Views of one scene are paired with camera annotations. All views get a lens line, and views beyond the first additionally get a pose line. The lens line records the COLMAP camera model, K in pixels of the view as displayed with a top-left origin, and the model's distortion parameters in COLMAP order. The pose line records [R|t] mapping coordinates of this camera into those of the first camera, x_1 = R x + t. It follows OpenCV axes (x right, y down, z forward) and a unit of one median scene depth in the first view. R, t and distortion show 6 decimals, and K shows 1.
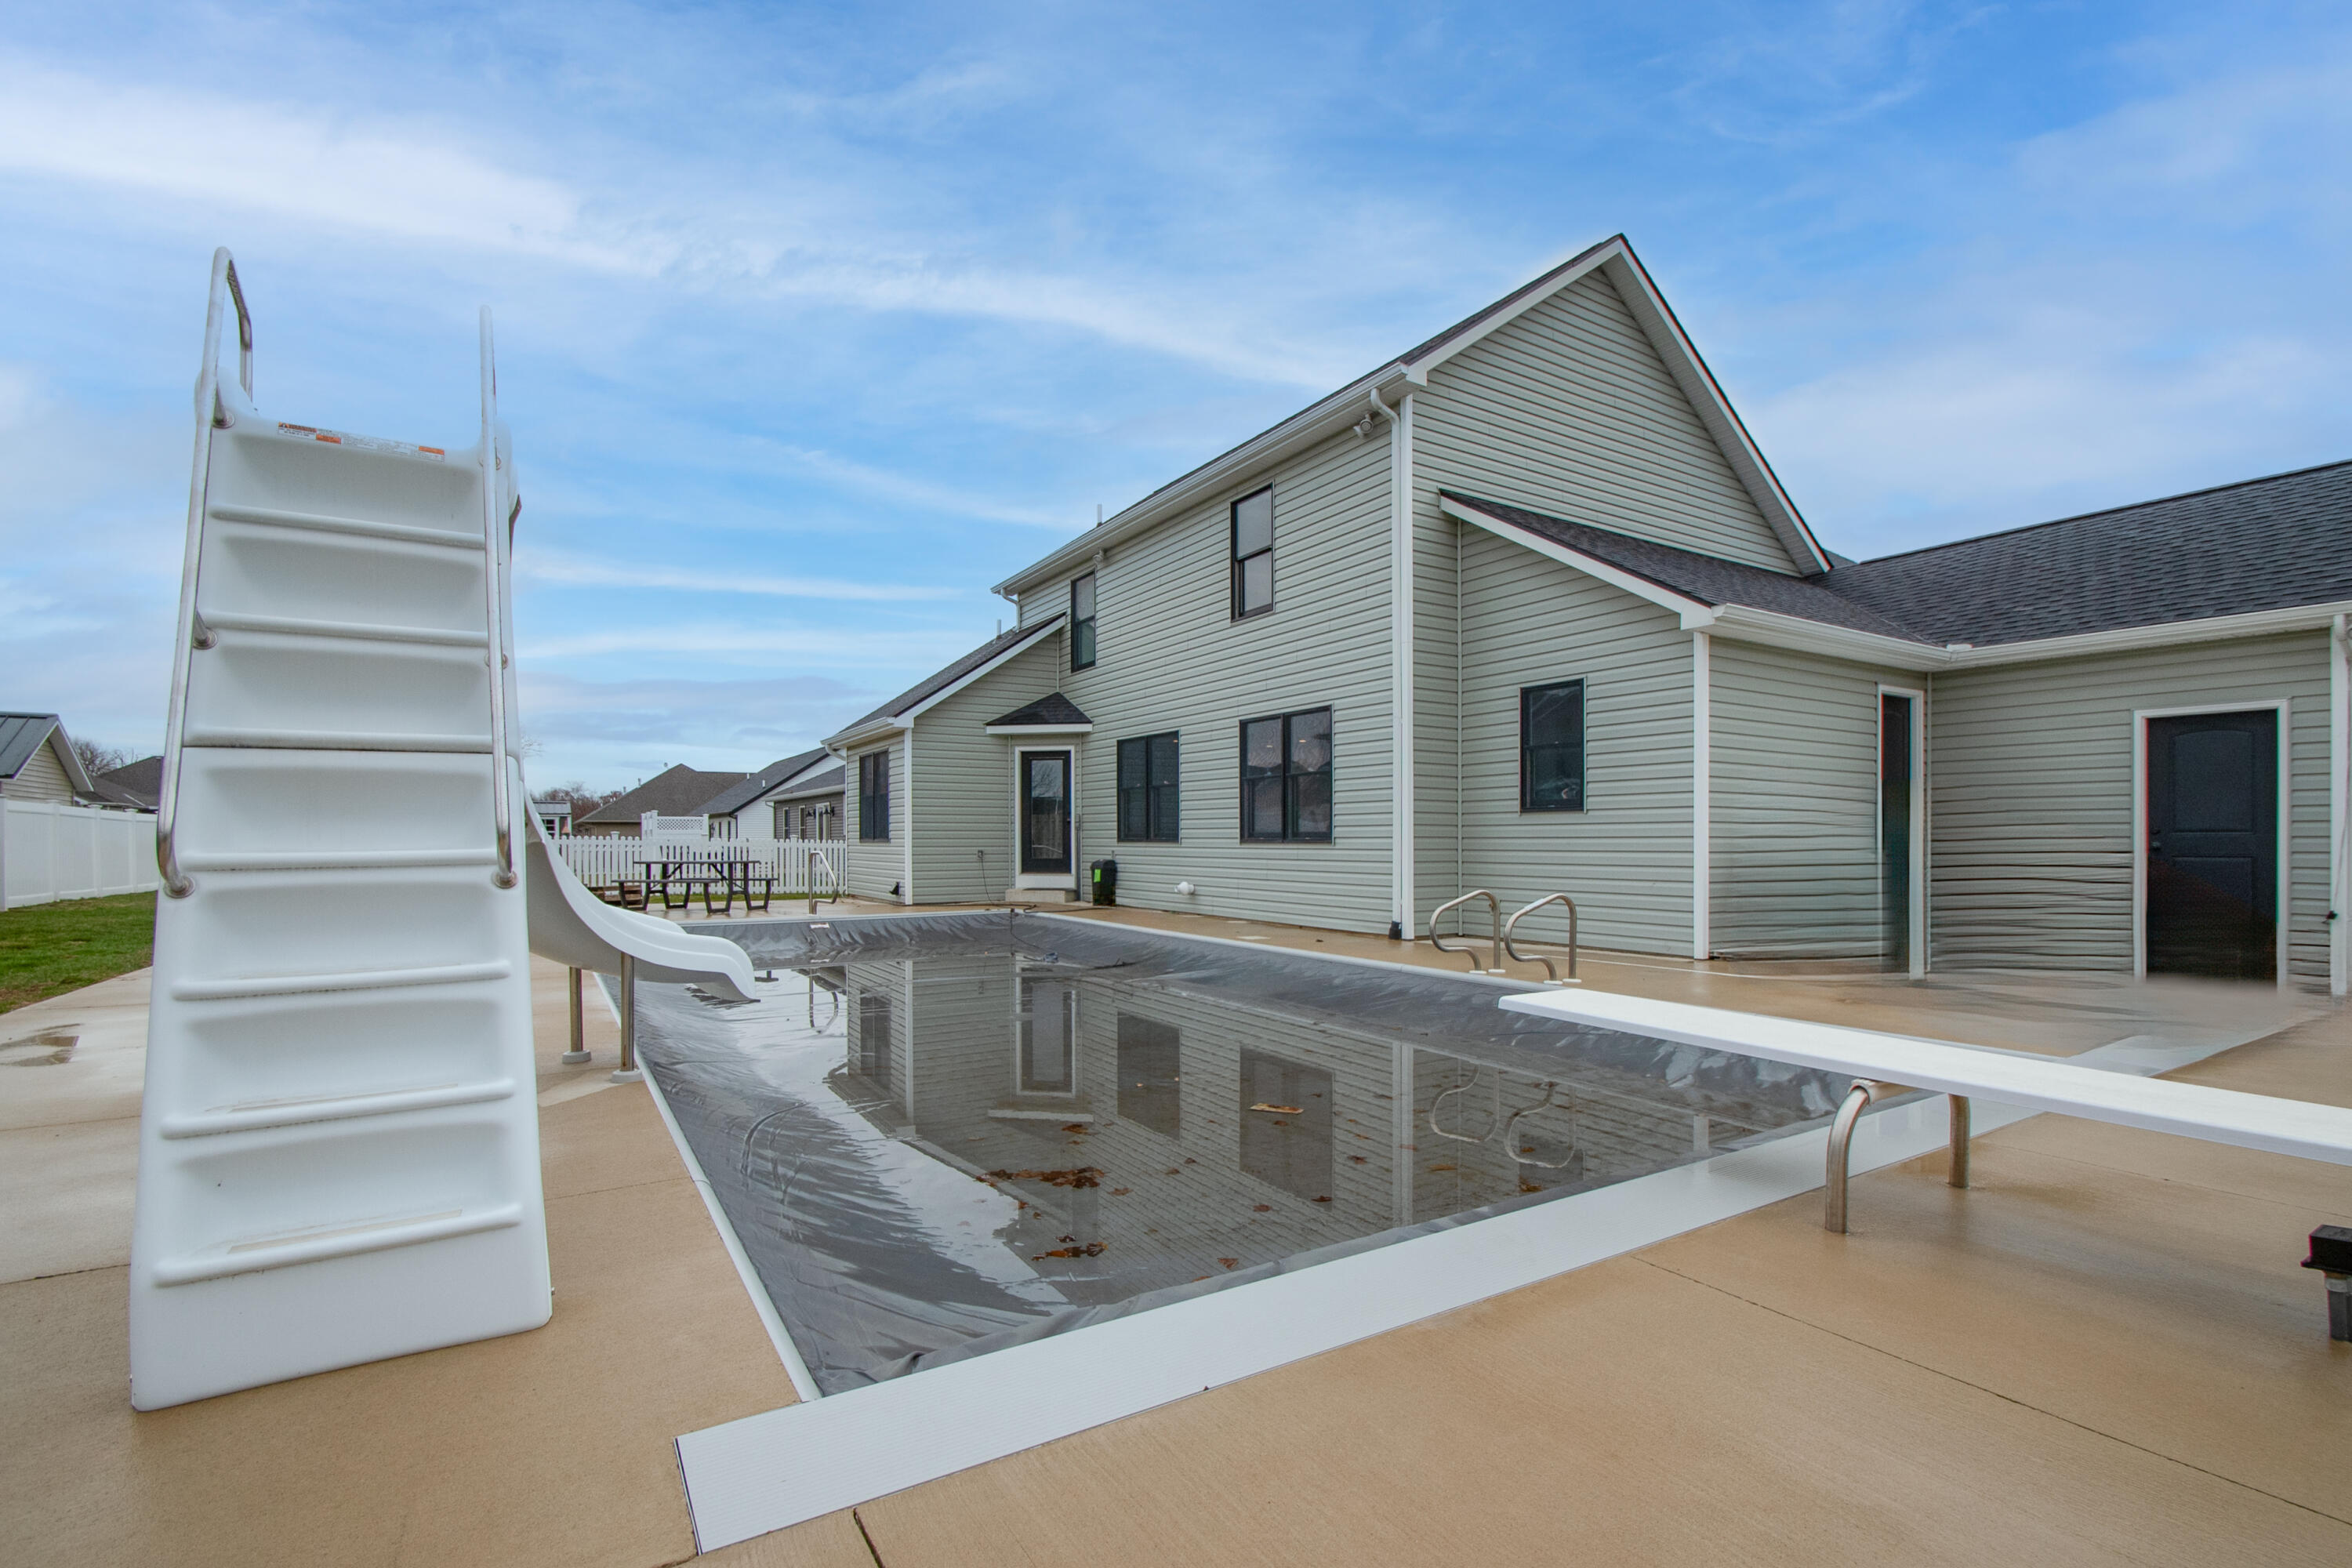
lens RADIAL K [[1022.8, 0, 1170.0], [0, 1022.8, 848.9], [0, 0, 1]] dist [0.017993, -0.015860]
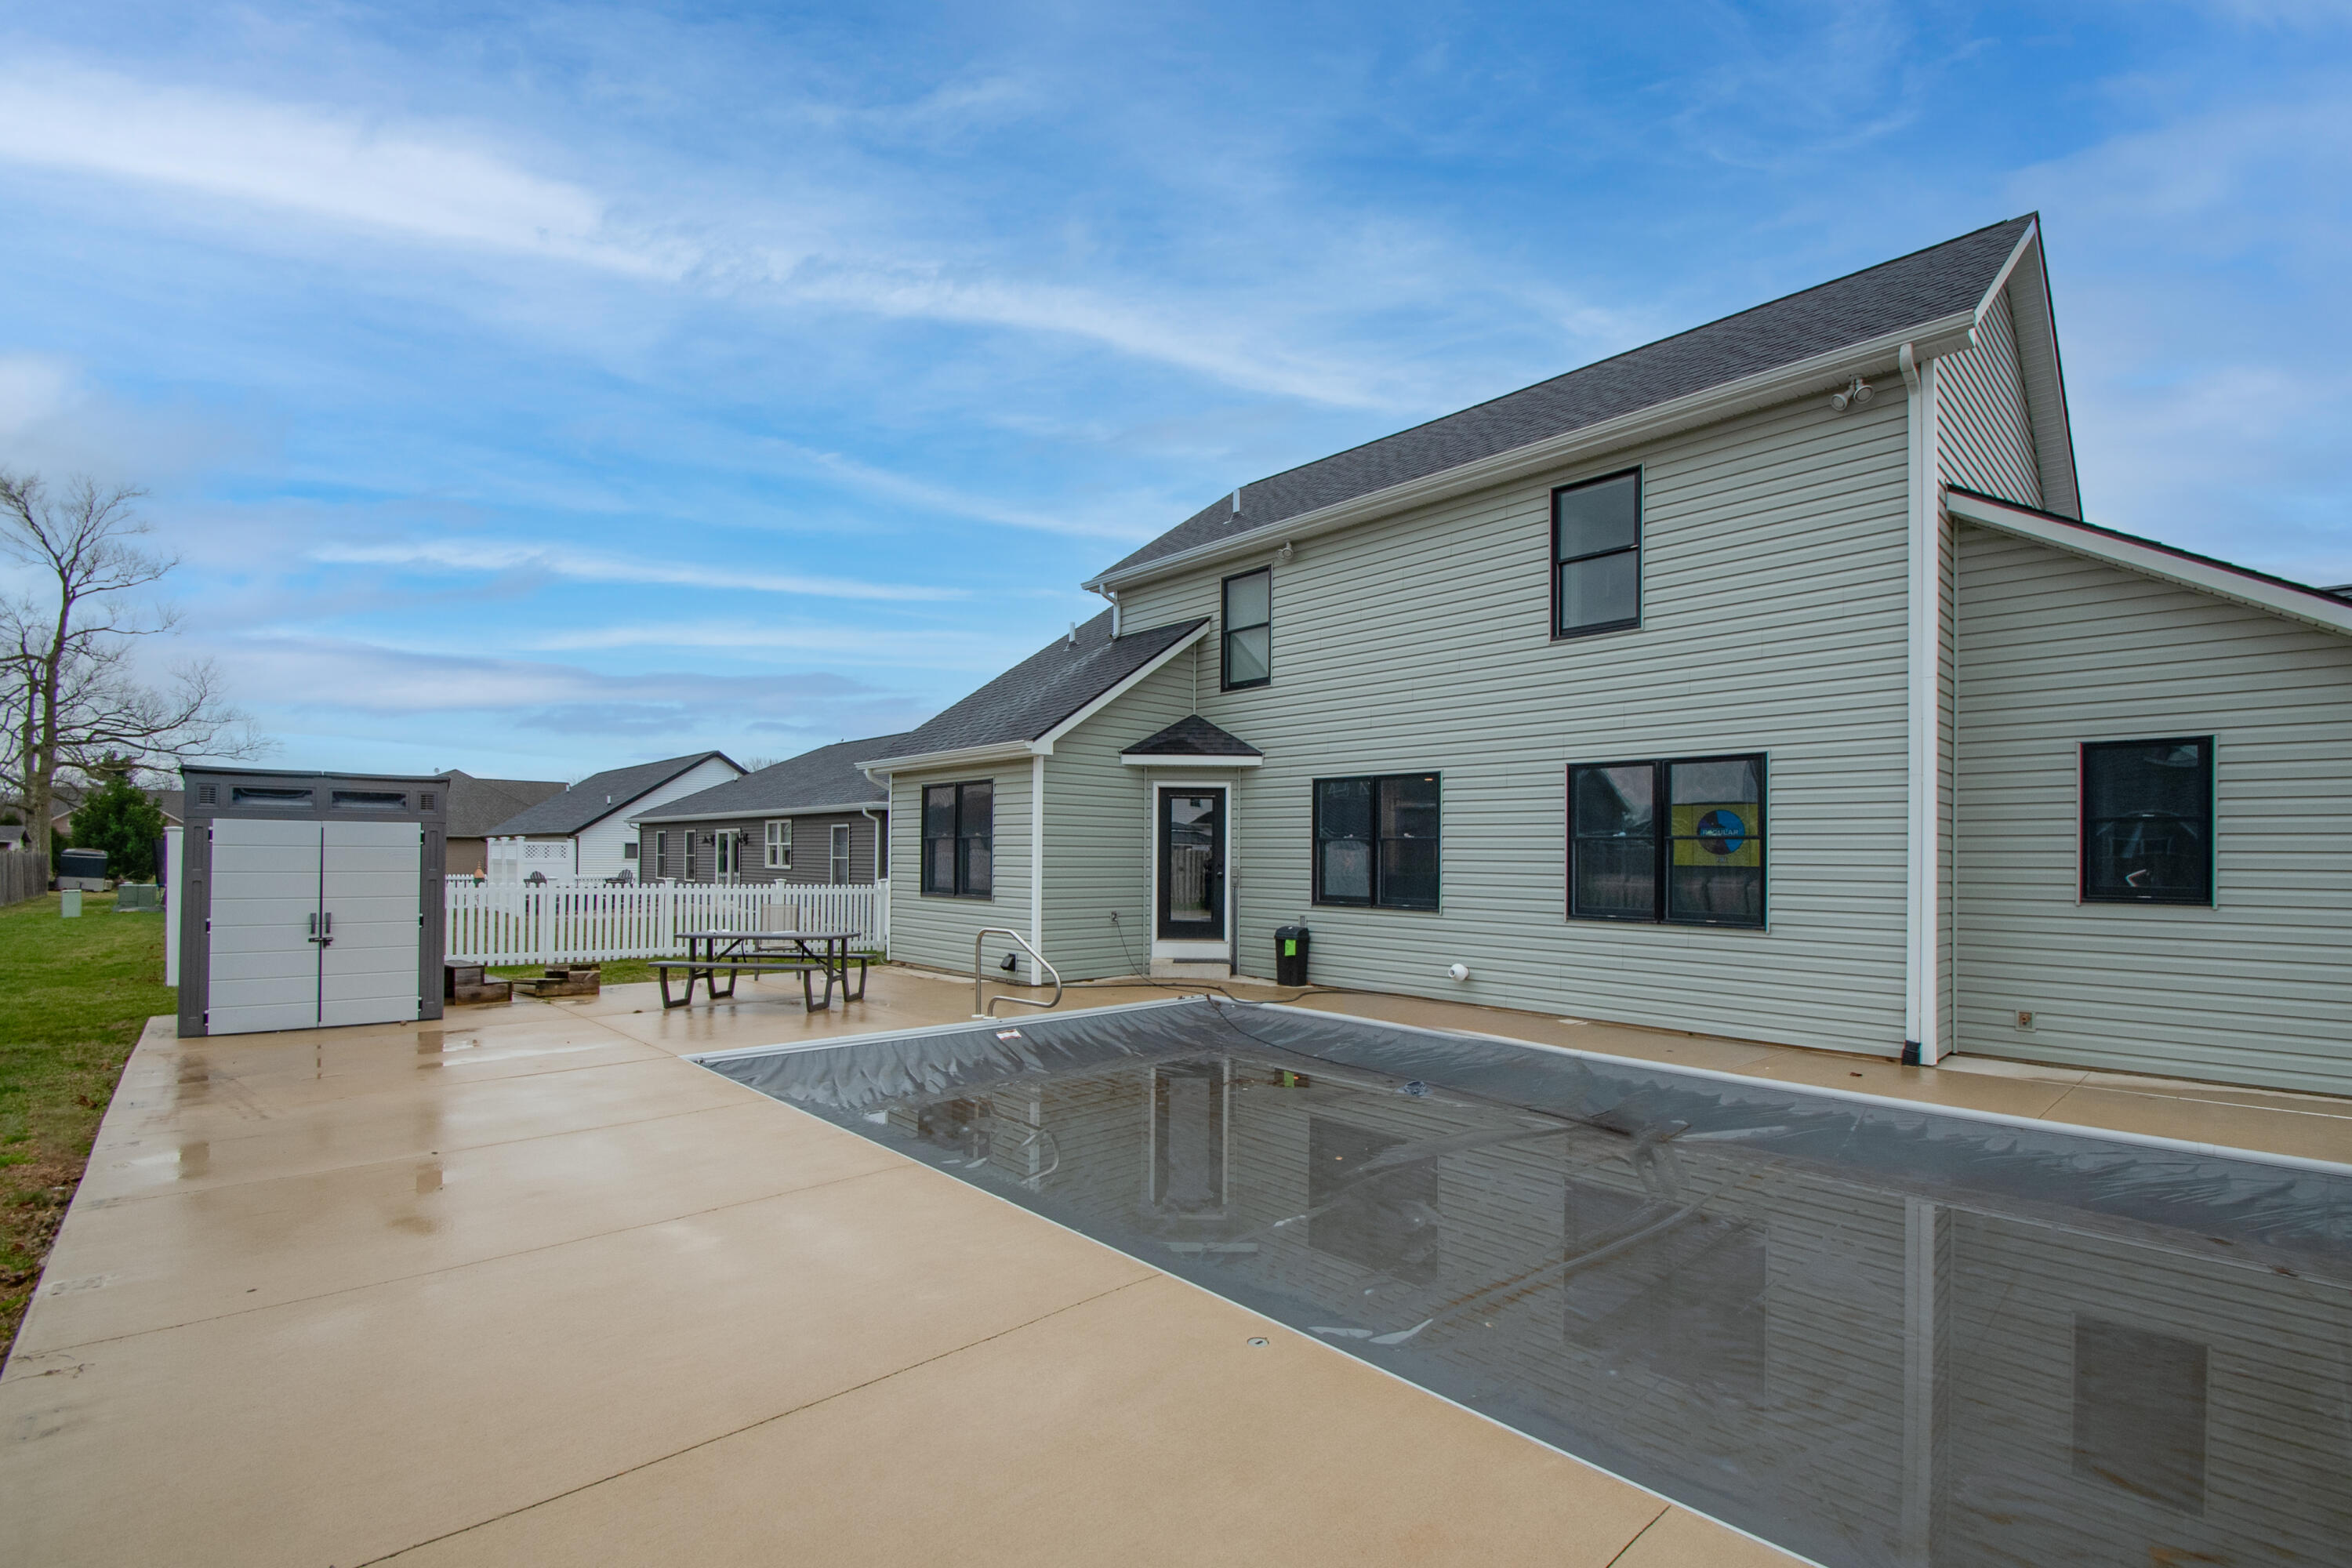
lens RADIAL K [[1022.8, 0, 1170.0], [0, 1022.8, 848.9], [0, 0, 1]] dist [0.017993, -0.015860]
pose [[0.982442, 0.010368, 0.186280, -0.317255], [-0.007464, 0.999840, -0.016281, -0.037927], [-0.186419, 0.014605, 0.982362, 0.237478]]
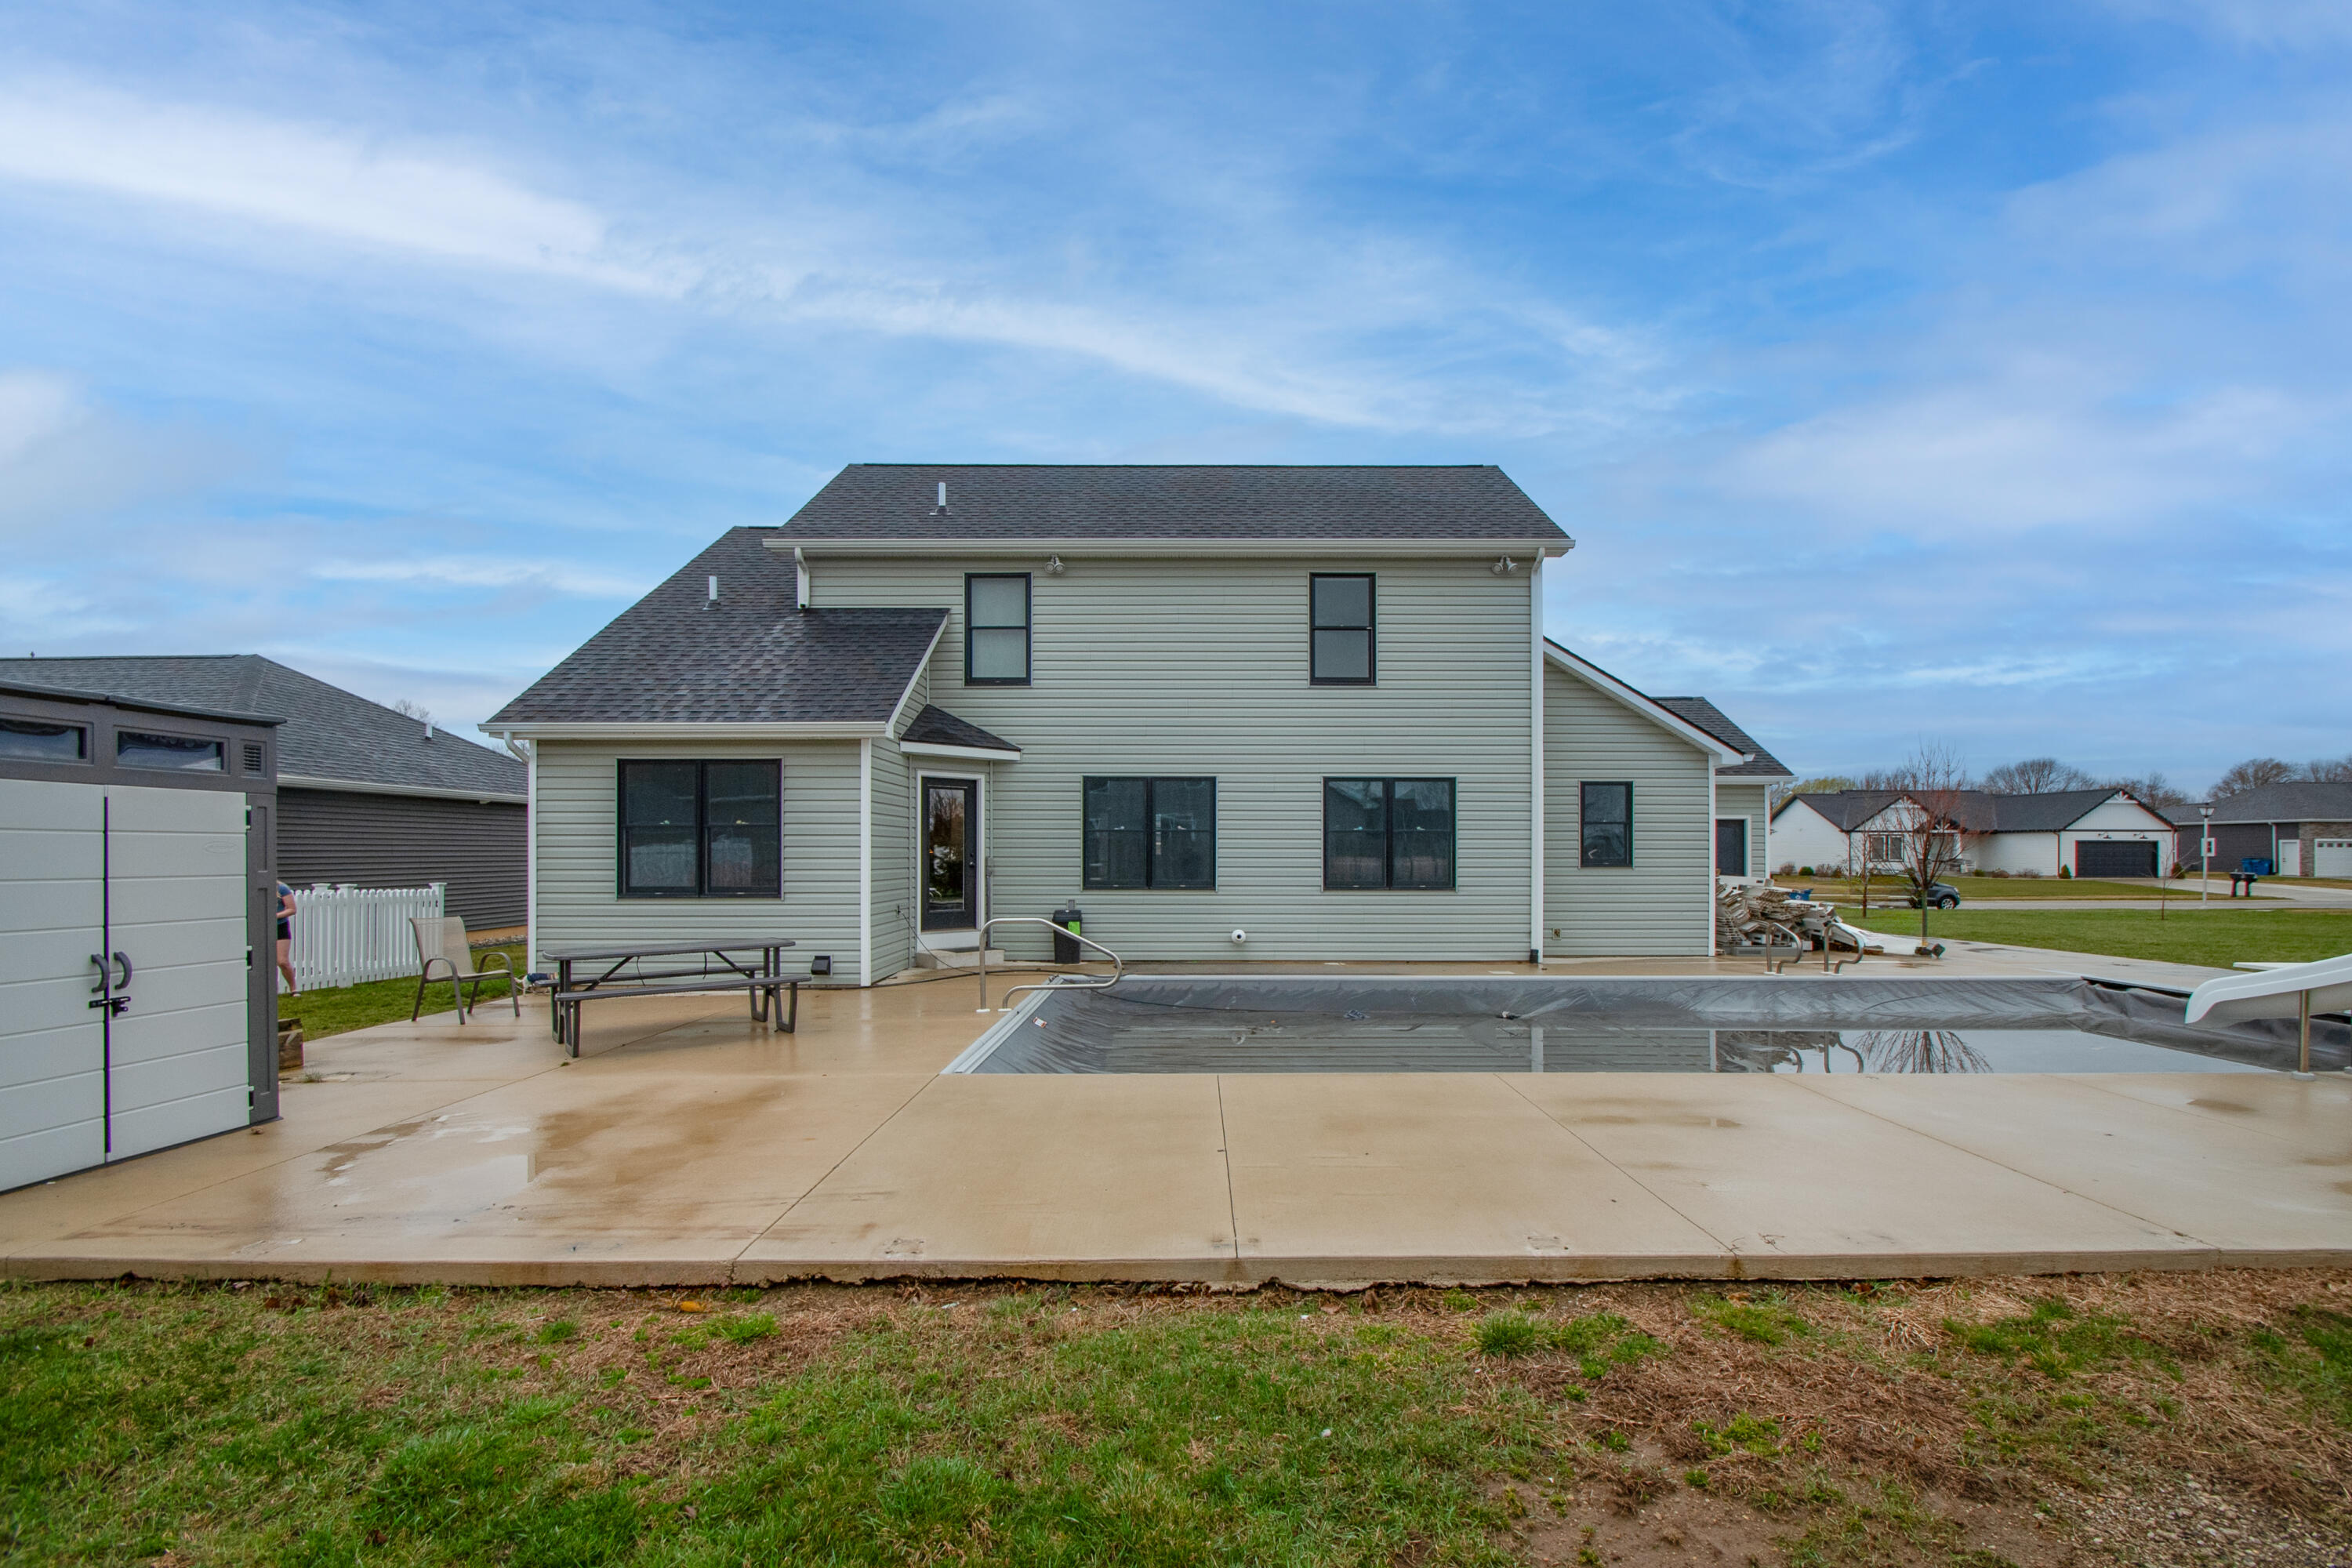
lens RADIAL K [[1022.6, 0, 1174.7], [0, 1022.6, 858.3], [0, 0, 1]] dist [-0.015214, -0.000018]
pose [[0.542450, -0.004197, 0.840077, -0.773099], [0.008155, 0.999967, -0.000270, -0.034124], [-0.840048, 0.006997, 0.542467, 0.458475]]
